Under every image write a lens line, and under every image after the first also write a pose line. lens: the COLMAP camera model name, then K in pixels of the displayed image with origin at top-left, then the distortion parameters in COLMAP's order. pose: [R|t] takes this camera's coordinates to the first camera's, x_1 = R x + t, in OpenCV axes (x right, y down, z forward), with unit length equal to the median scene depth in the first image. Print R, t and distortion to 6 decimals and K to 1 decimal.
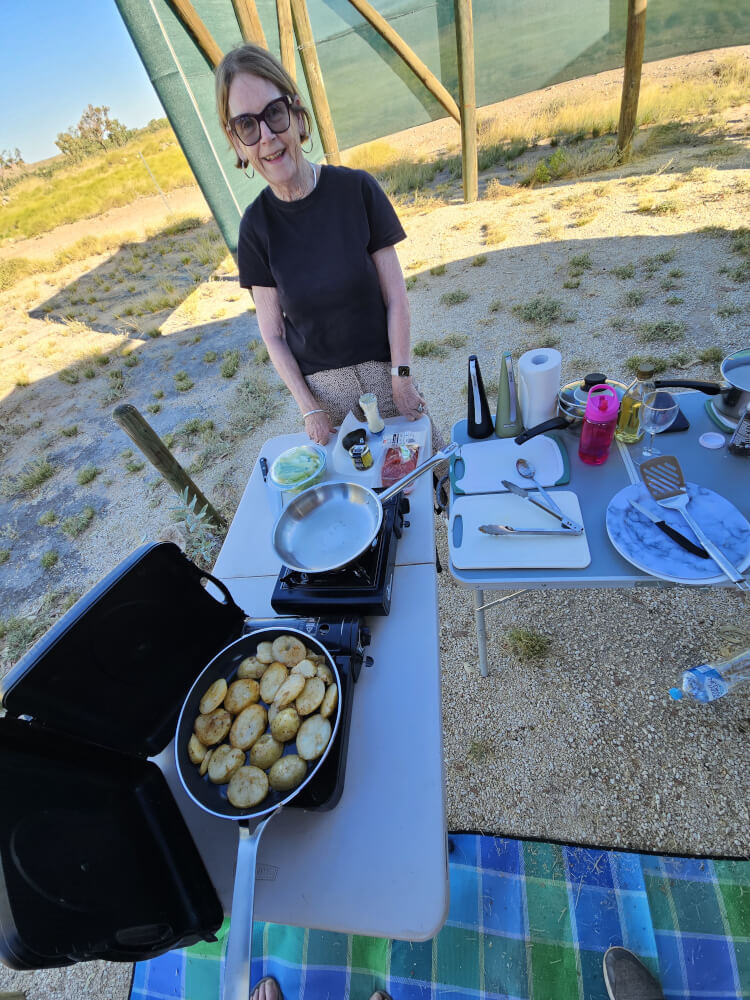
lens RADIAL K [[432.0, 0, 375.0], [0, 432.0, 500.0], [0, 0, 1]] dist [0.001040, -0.000160]
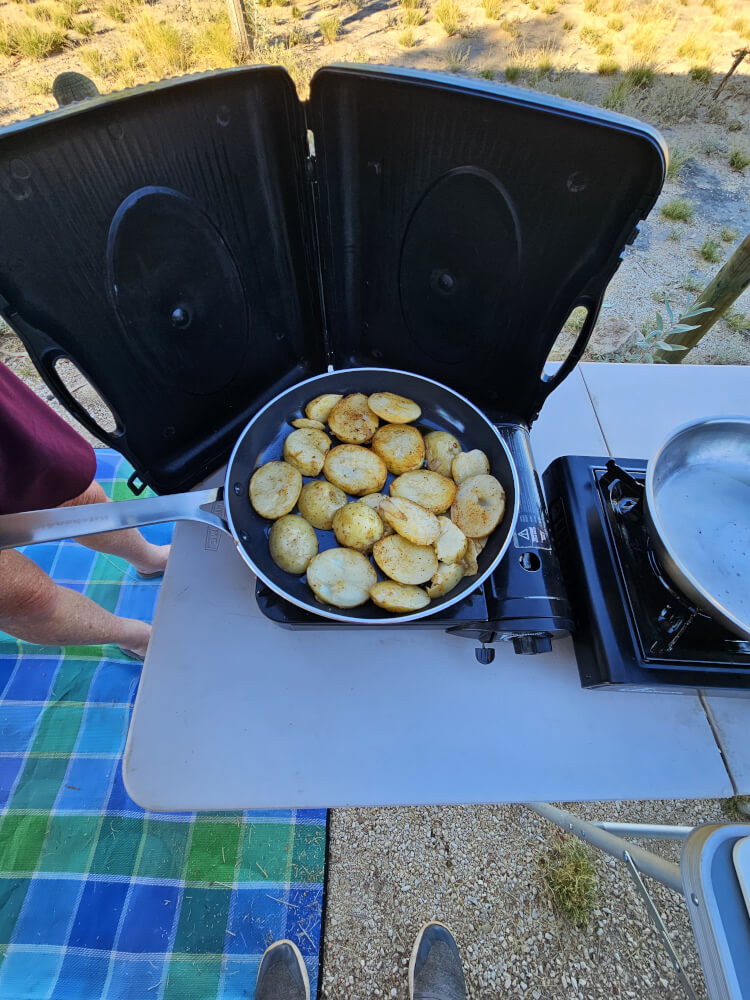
lens RADIAL K [[432.0, 0, 375.0], [0, 432.0, 500.0], [0, 0, 1]] dist [0.001040, -0.000160]
pose [[0.092488, 0.963336, -0.251852, -0.082333], [-0.785153, 0.226112, 0.576548, 0.139271], [0.612357, 0.144418, 0.777279, 0.508463]]
